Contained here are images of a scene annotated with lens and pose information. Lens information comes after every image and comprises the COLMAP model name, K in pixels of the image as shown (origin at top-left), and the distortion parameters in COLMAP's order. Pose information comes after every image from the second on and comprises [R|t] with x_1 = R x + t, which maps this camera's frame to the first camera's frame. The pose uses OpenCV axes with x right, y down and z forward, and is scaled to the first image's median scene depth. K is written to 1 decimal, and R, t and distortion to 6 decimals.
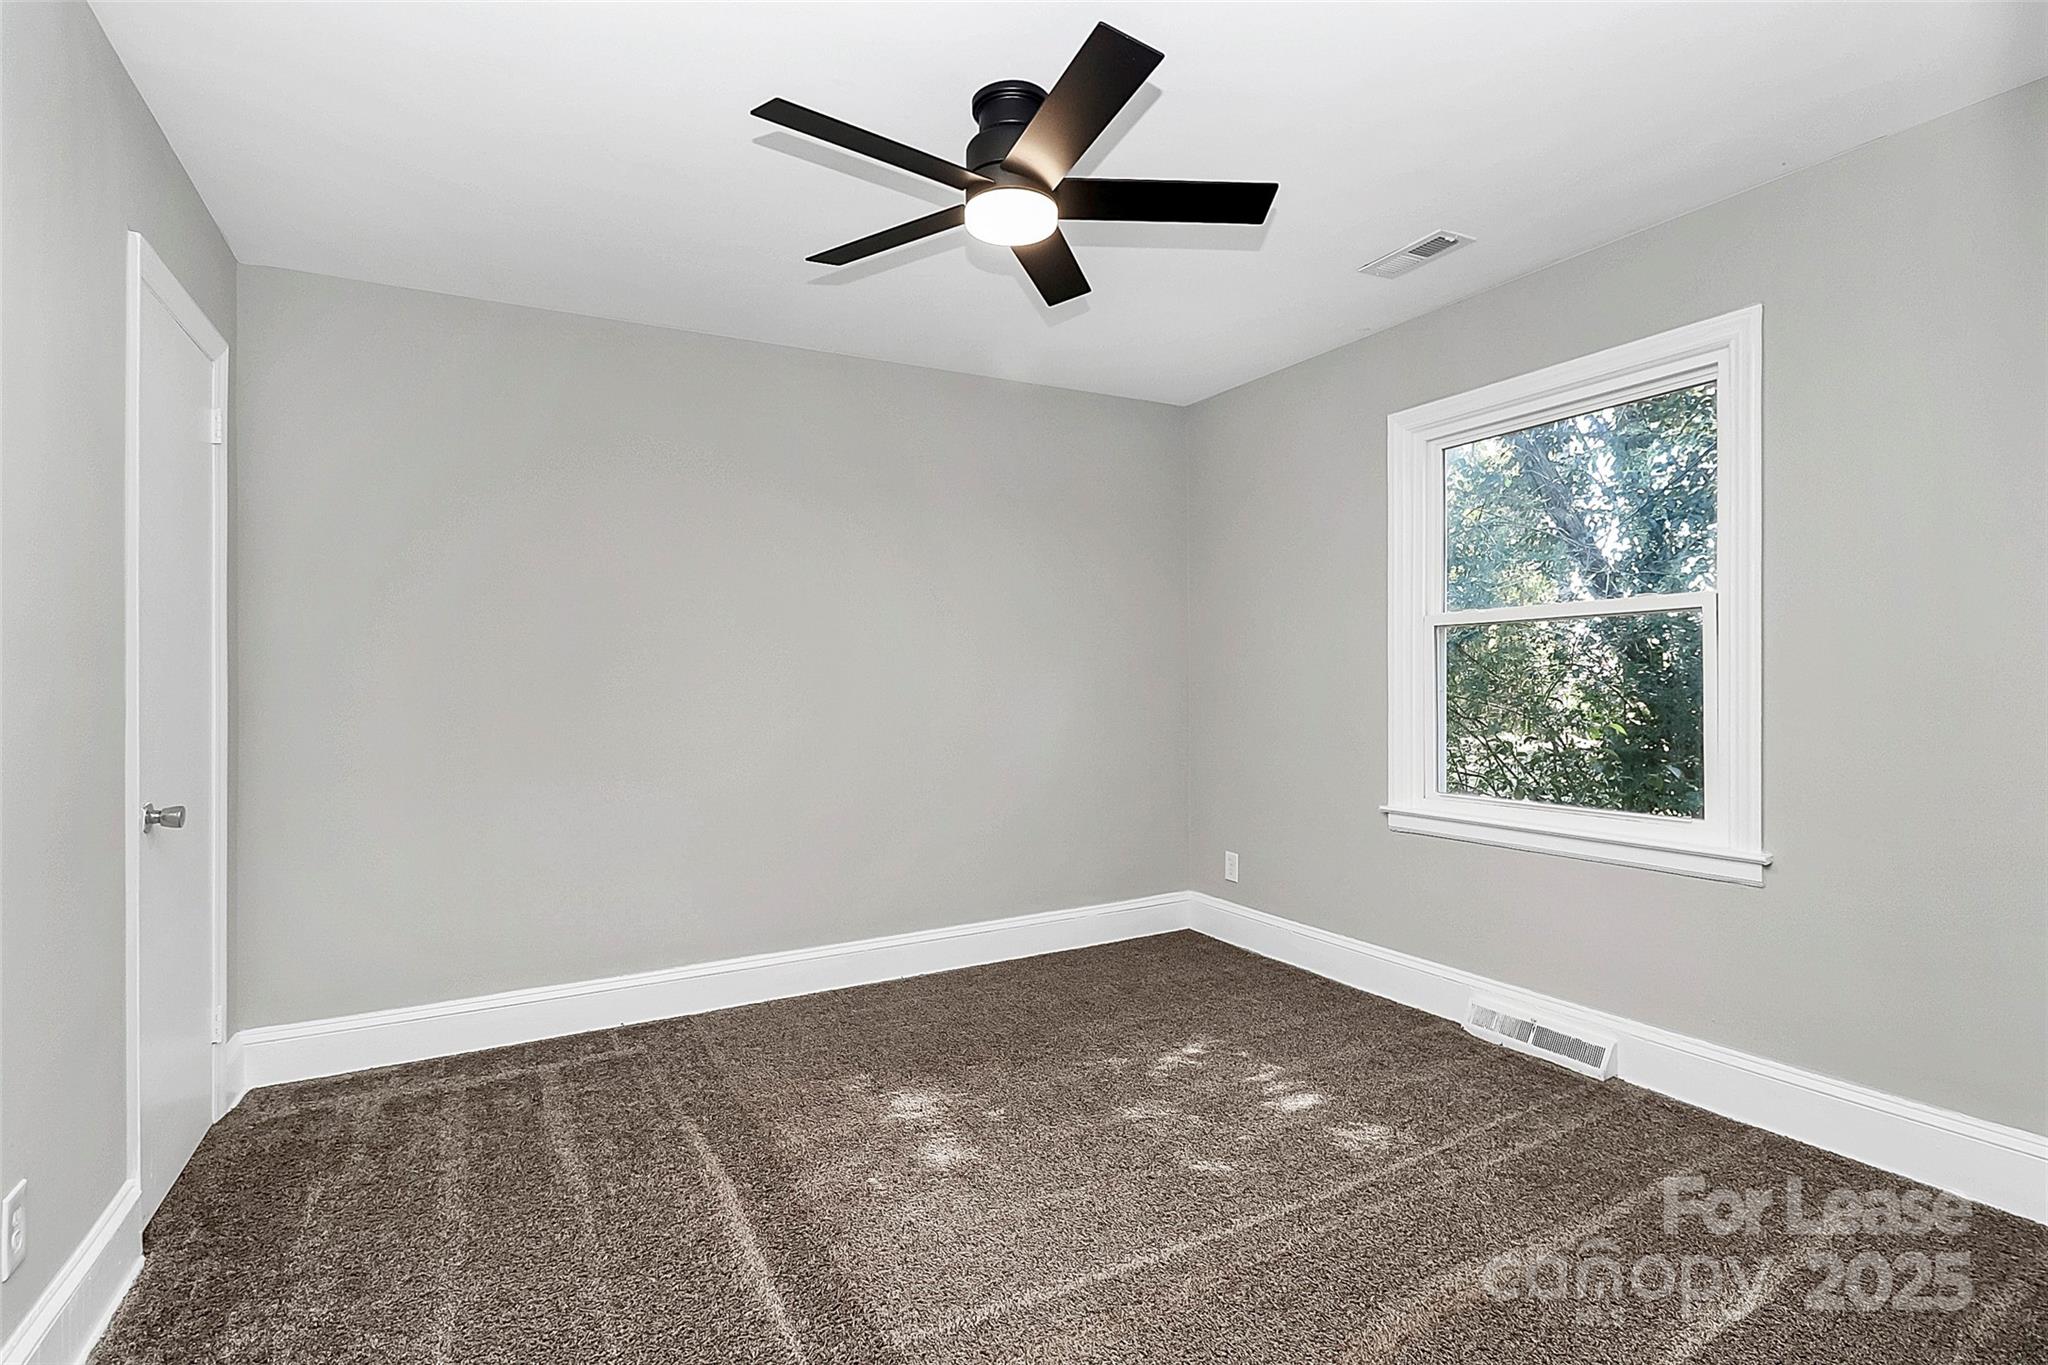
lens RADIAL K [[953.5, 0, 1024.1], [0, 953.5, 679.8], [0, 0, 1]] dist [-0.001072, -0.013107]
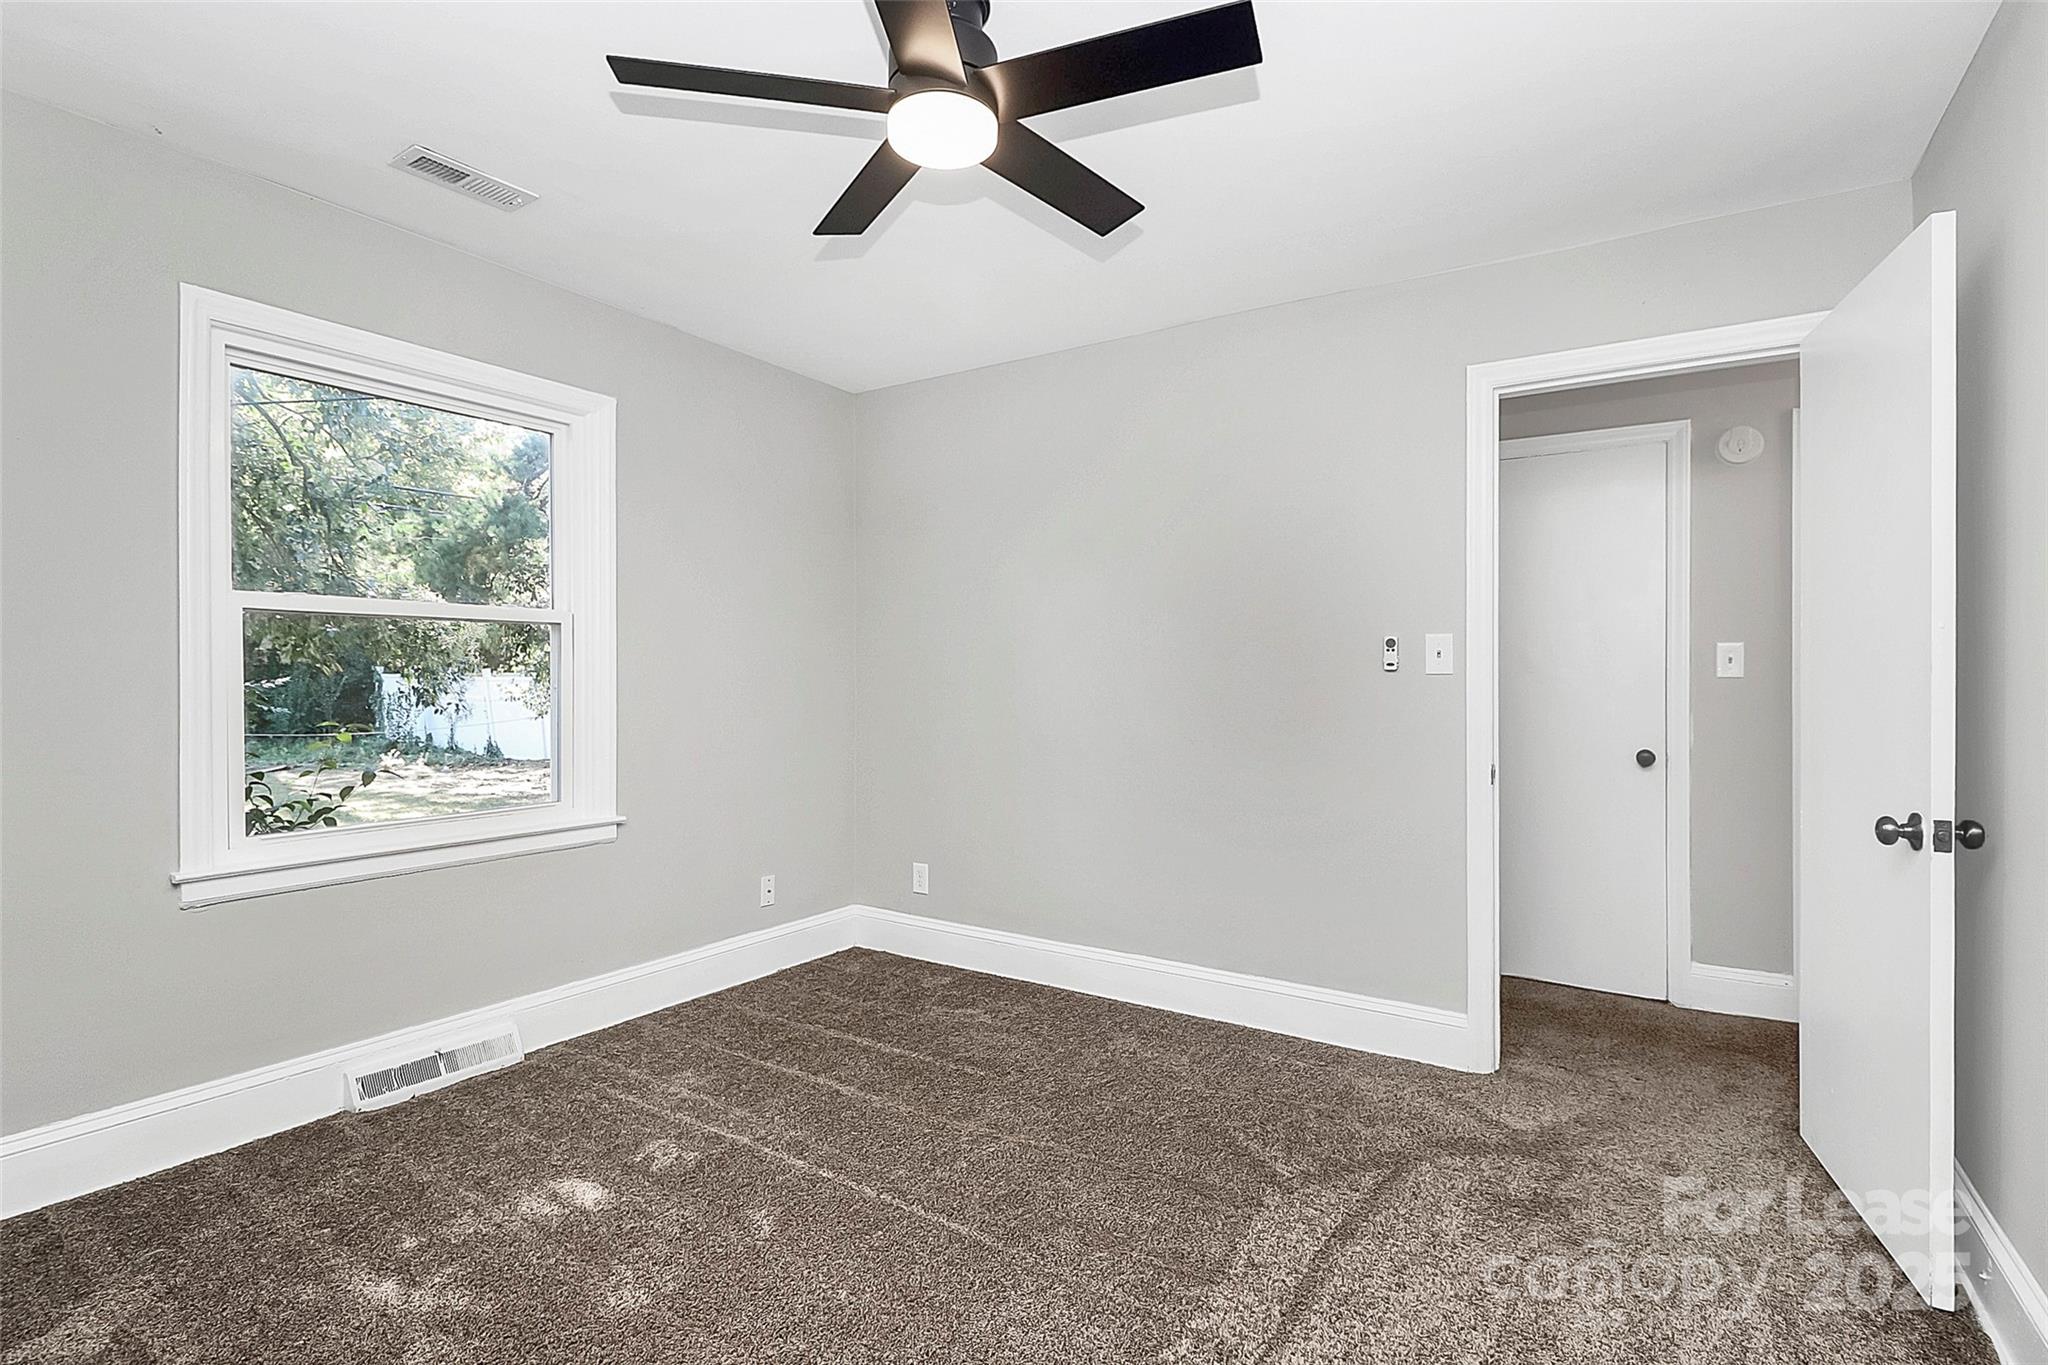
lens RADIAL K [[971.9, 0, 1024.0], [0, 971.9, 682.5], [0, 0, 1]] dist [-0.004267, -0.000699]
pose [[-0.467749, -0.005529, 0.883844, -1.341616], [-0.013236, 0.999912, -0.000750, -0.015664], [-0.883762, -0.012049, -0.467781, 2.245693]]
